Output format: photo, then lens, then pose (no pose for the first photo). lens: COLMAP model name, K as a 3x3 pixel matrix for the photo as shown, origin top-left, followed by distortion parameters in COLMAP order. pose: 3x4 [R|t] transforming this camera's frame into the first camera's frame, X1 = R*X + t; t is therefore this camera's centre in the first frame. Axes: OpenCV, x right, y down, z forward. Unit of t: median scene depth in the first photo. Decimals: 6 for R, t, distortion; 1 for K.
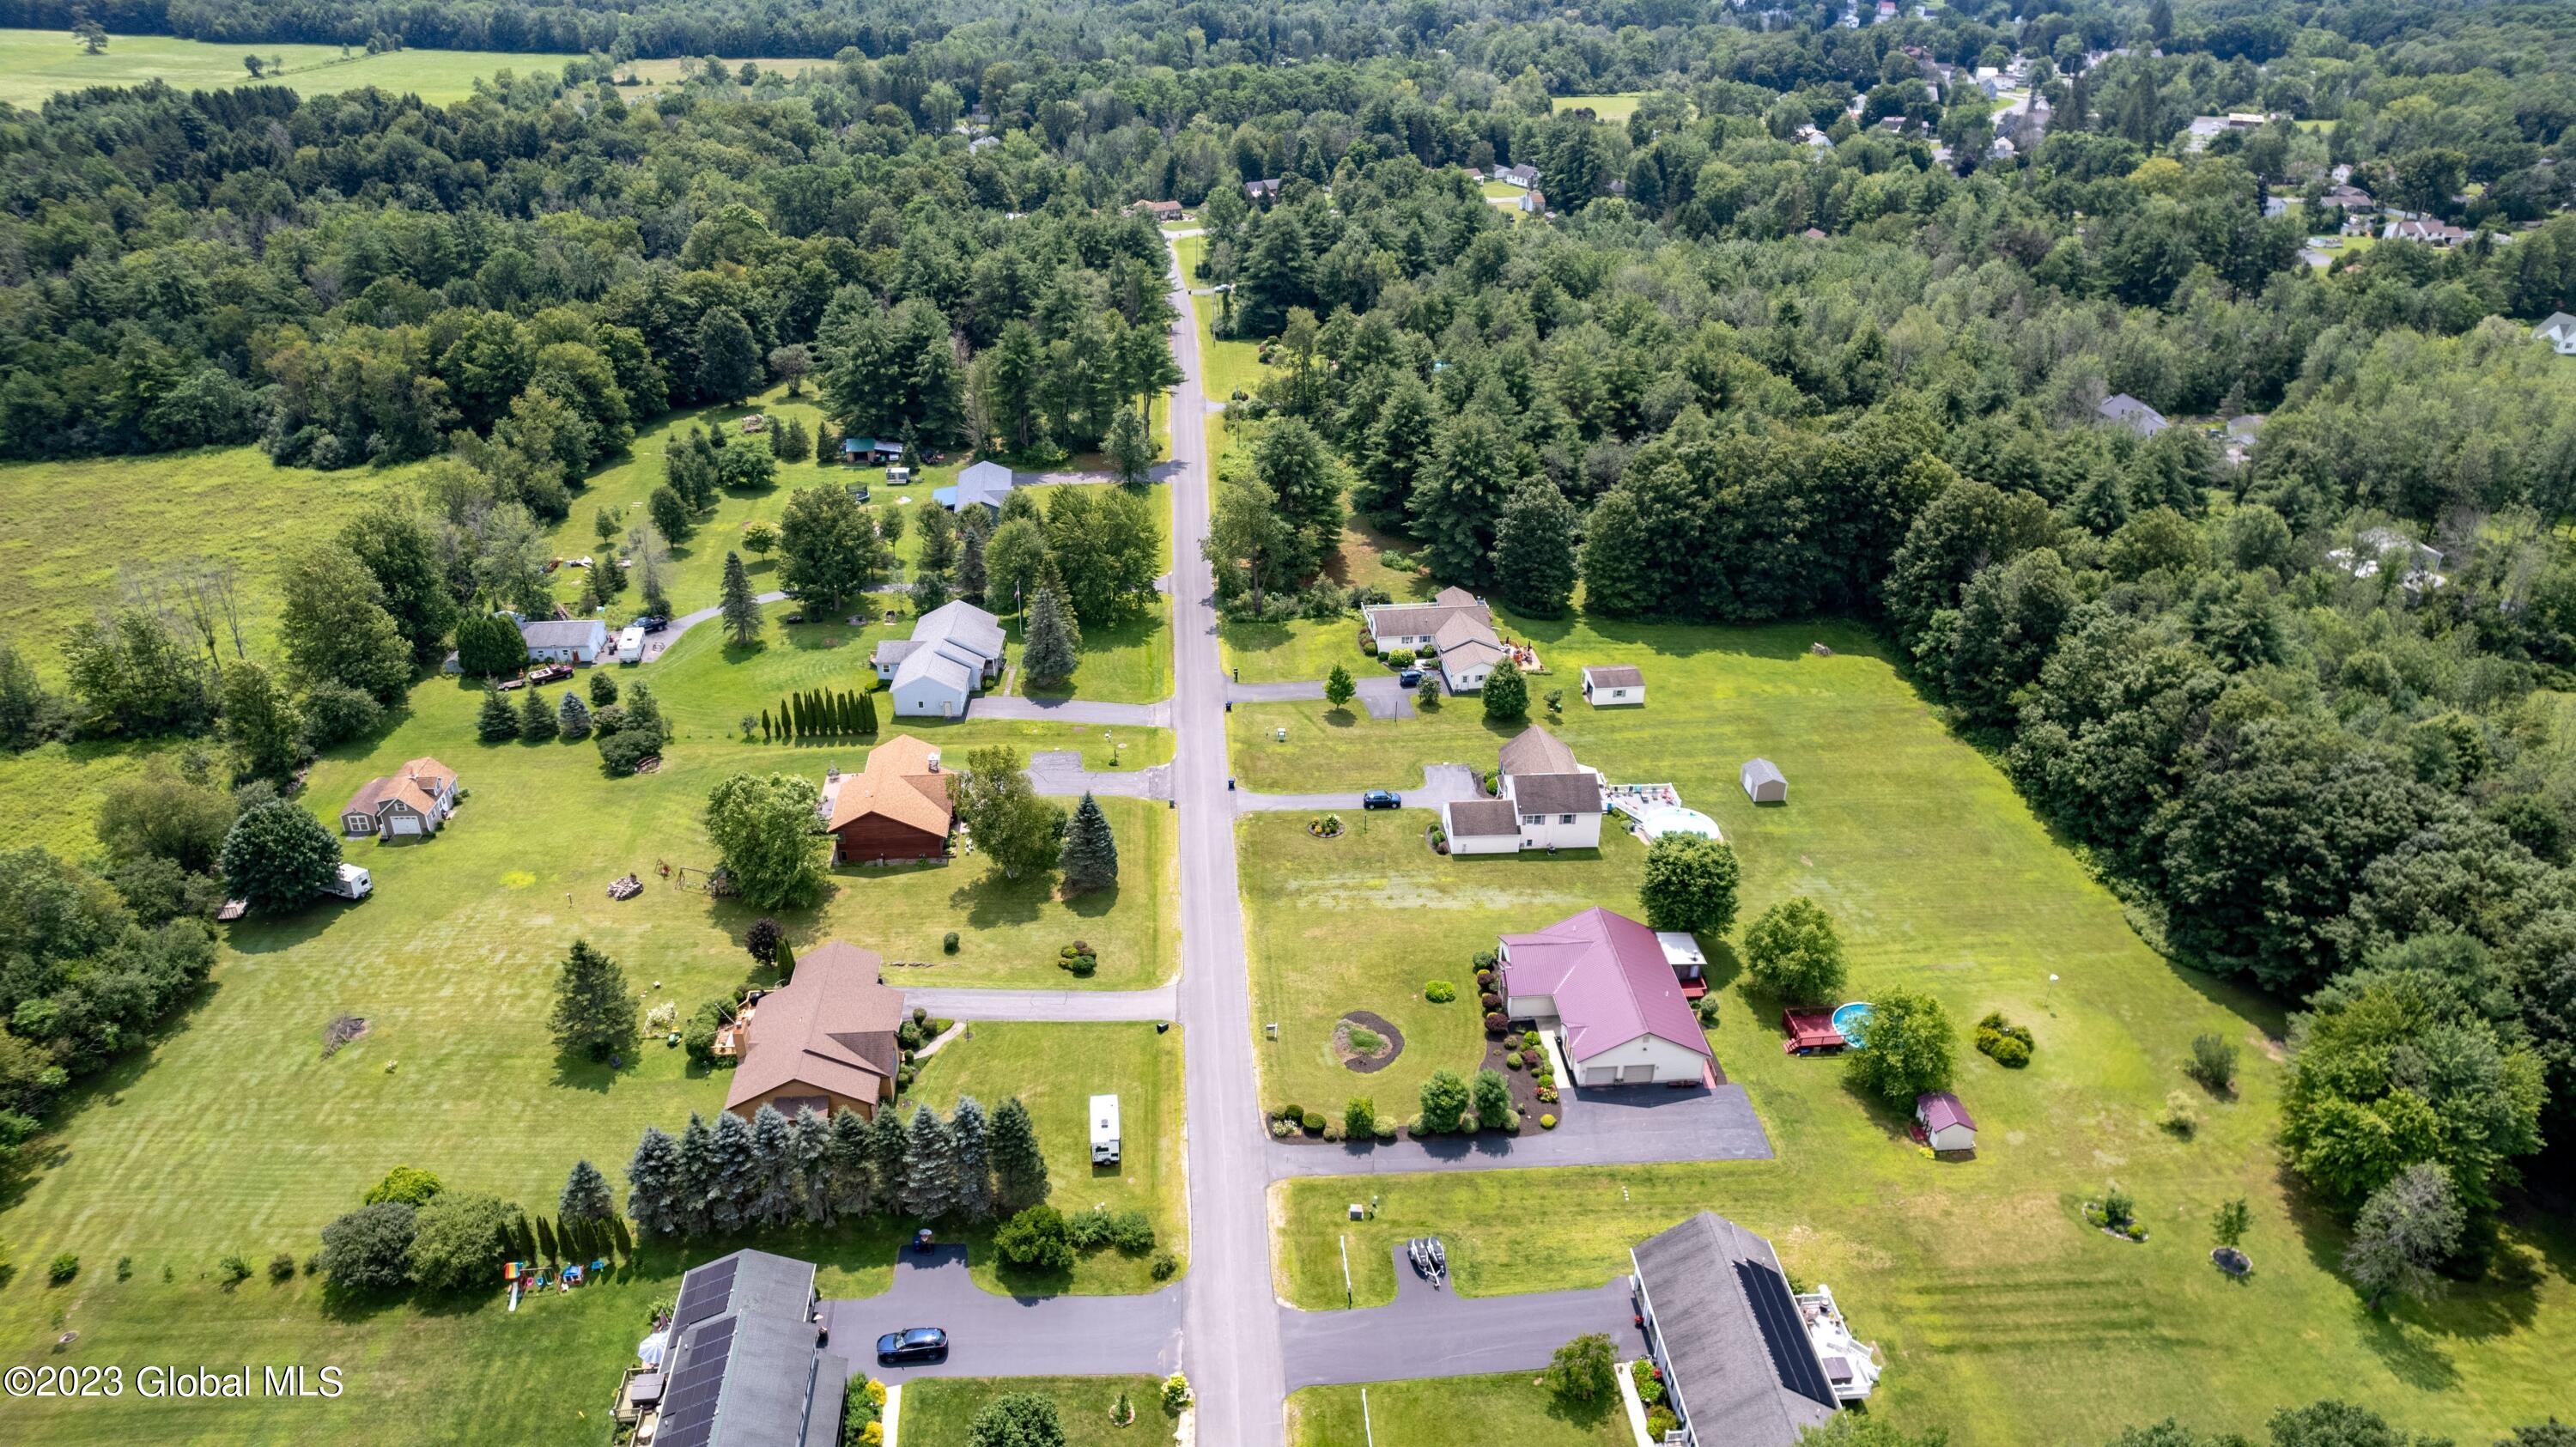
lens RADIAL K [[1673.1, 0, 1293.8], [0, 1673.1, 708.5], [0, 0, 1]] dist [-0.104718, 0.094615]
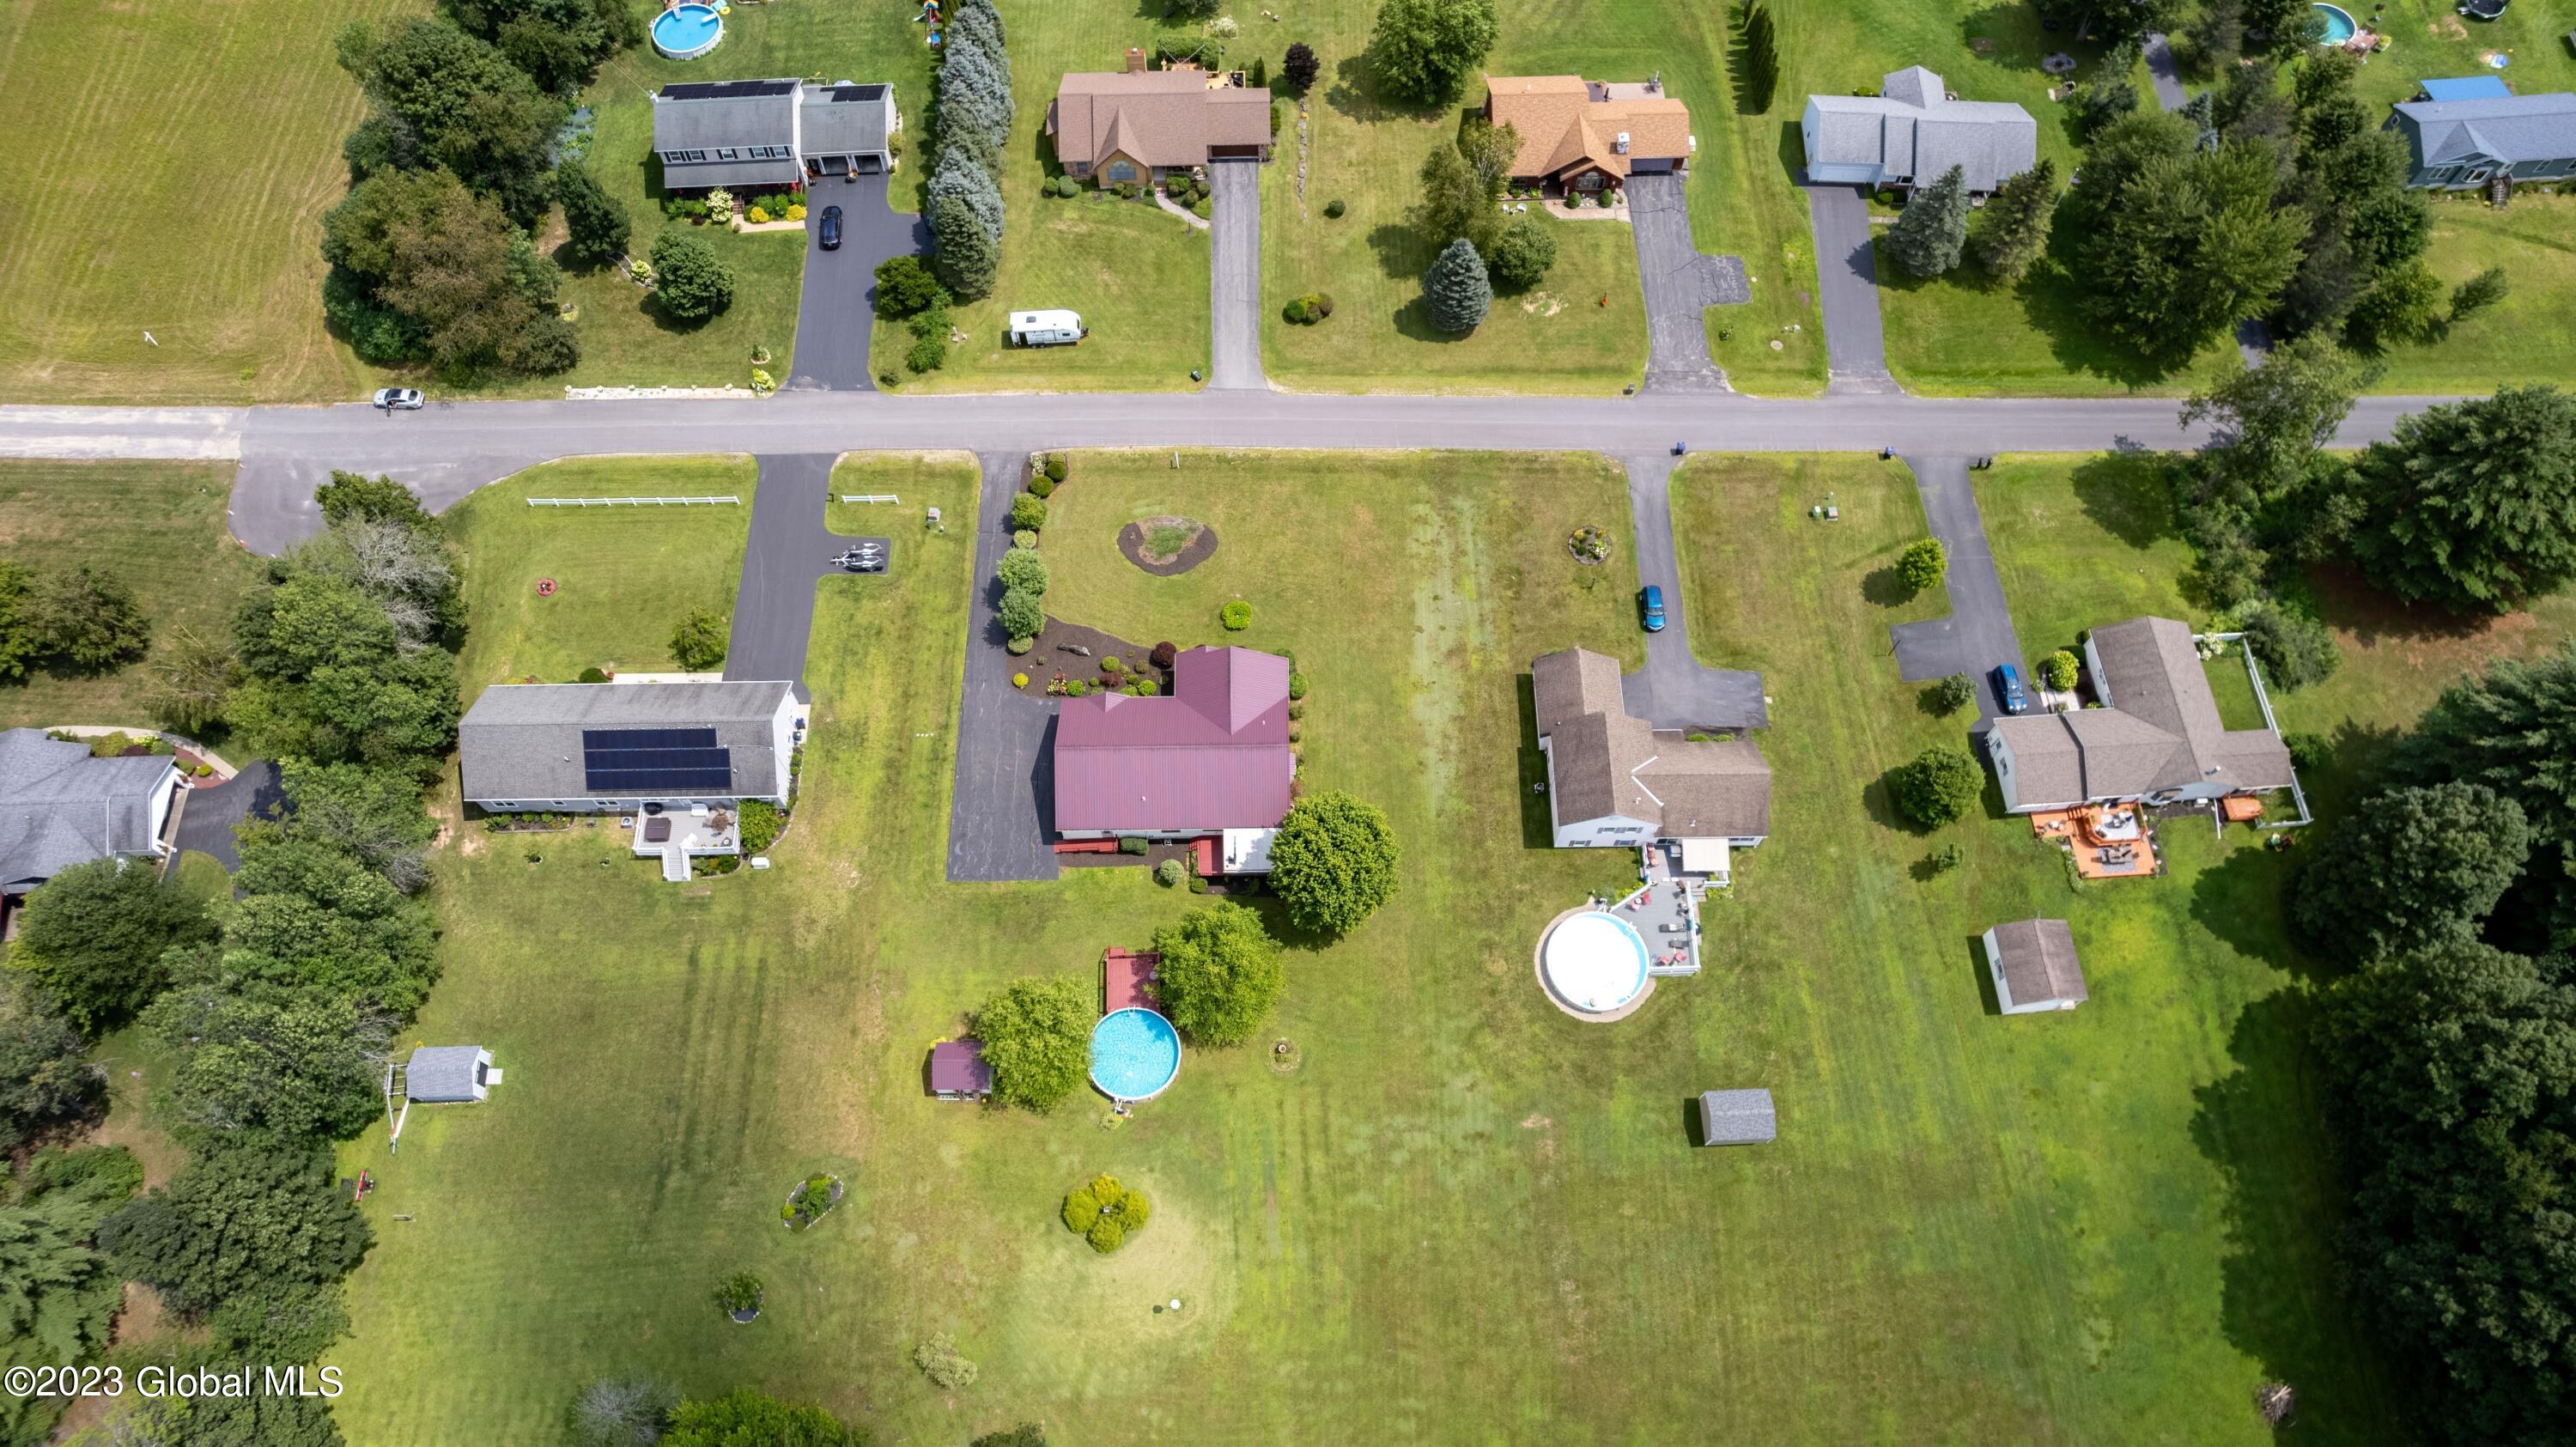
lens RADIAL K [[1673.1, 0, 1293.8], [0, 1673.1, 708.5], [0, 0, 1]] dist [-0.104718, 0.094615]
pose [[-0.059709, 0.897736, -0.436468, 0.556615], [-0.464881, 0.361928, 0.808018, -0.600783], [0.883357, 0.251152, 0.395730, 0.682703]]
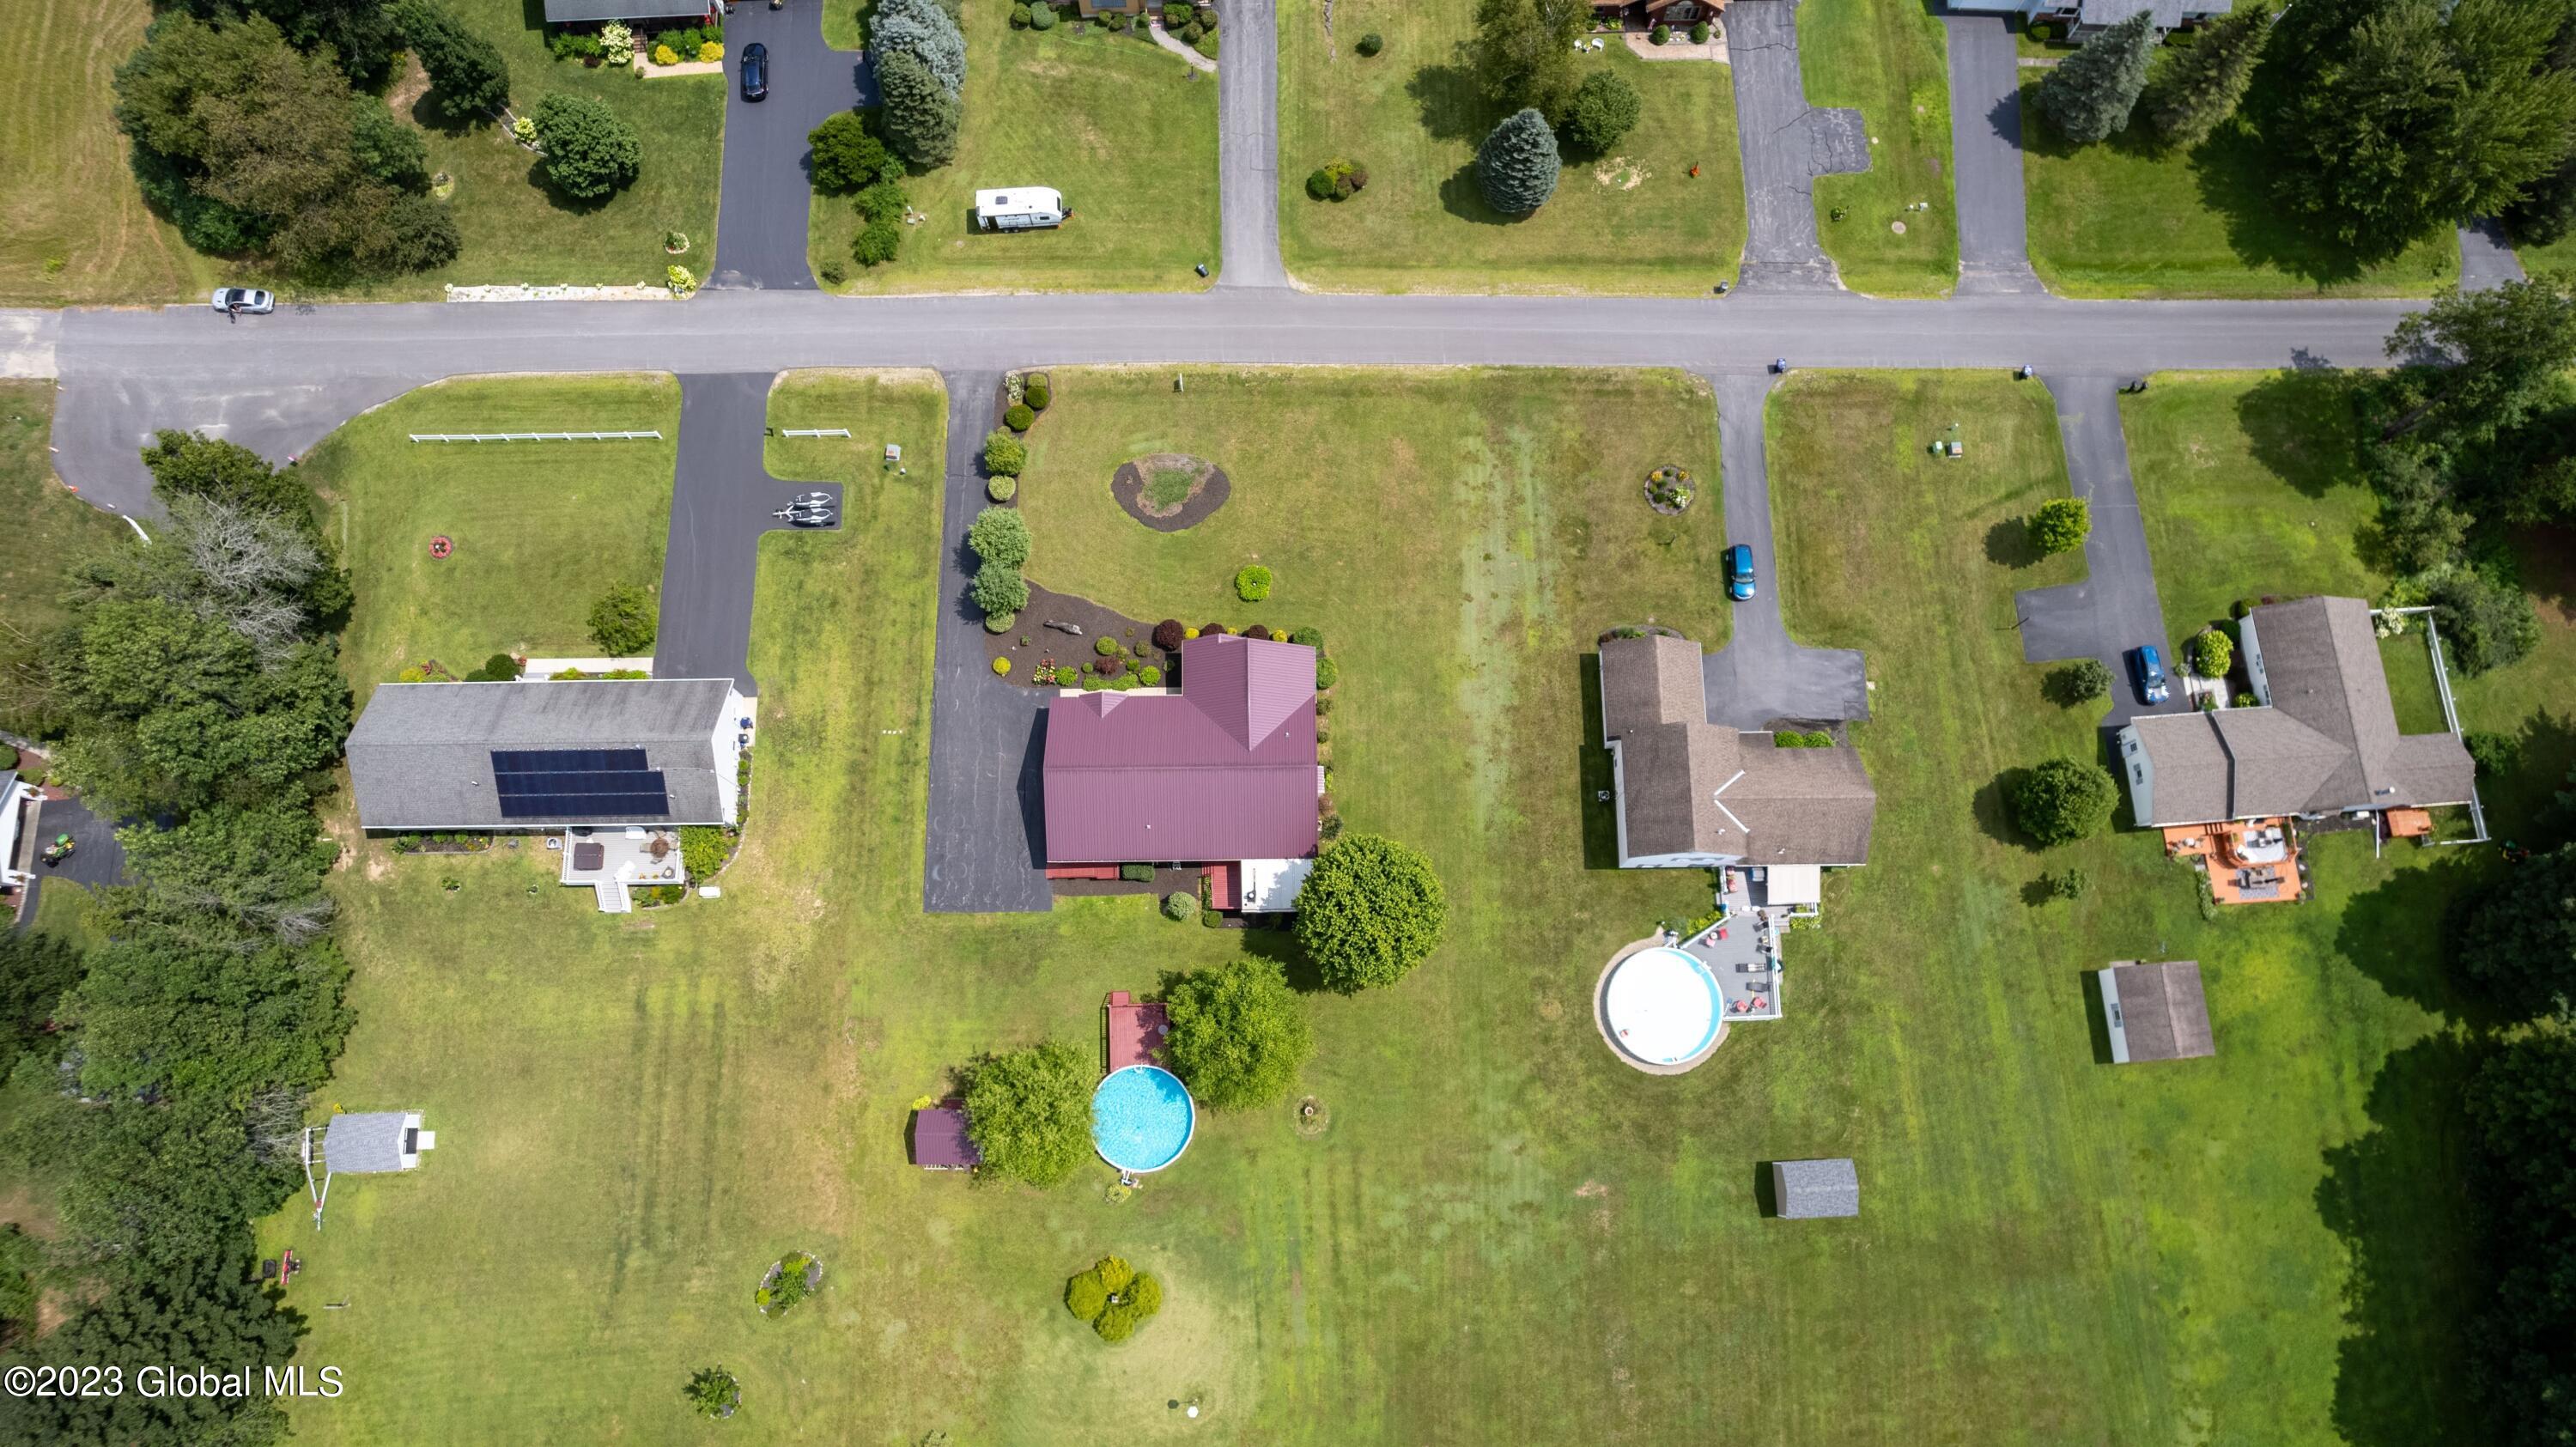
lens RADIAL K [[1673.1, 0, 1293.8], [0, 1673.1, 708.5], [0, 0, 1]] dist [-0.104718, 0.094615]
pose [[-0.061260, 0.967429, -0.245620, 0.348700], [-0.466451, 0.189809, 0.863942, -0.531077], [0.882423, 0.167495, 0.439630, 0.689216]]
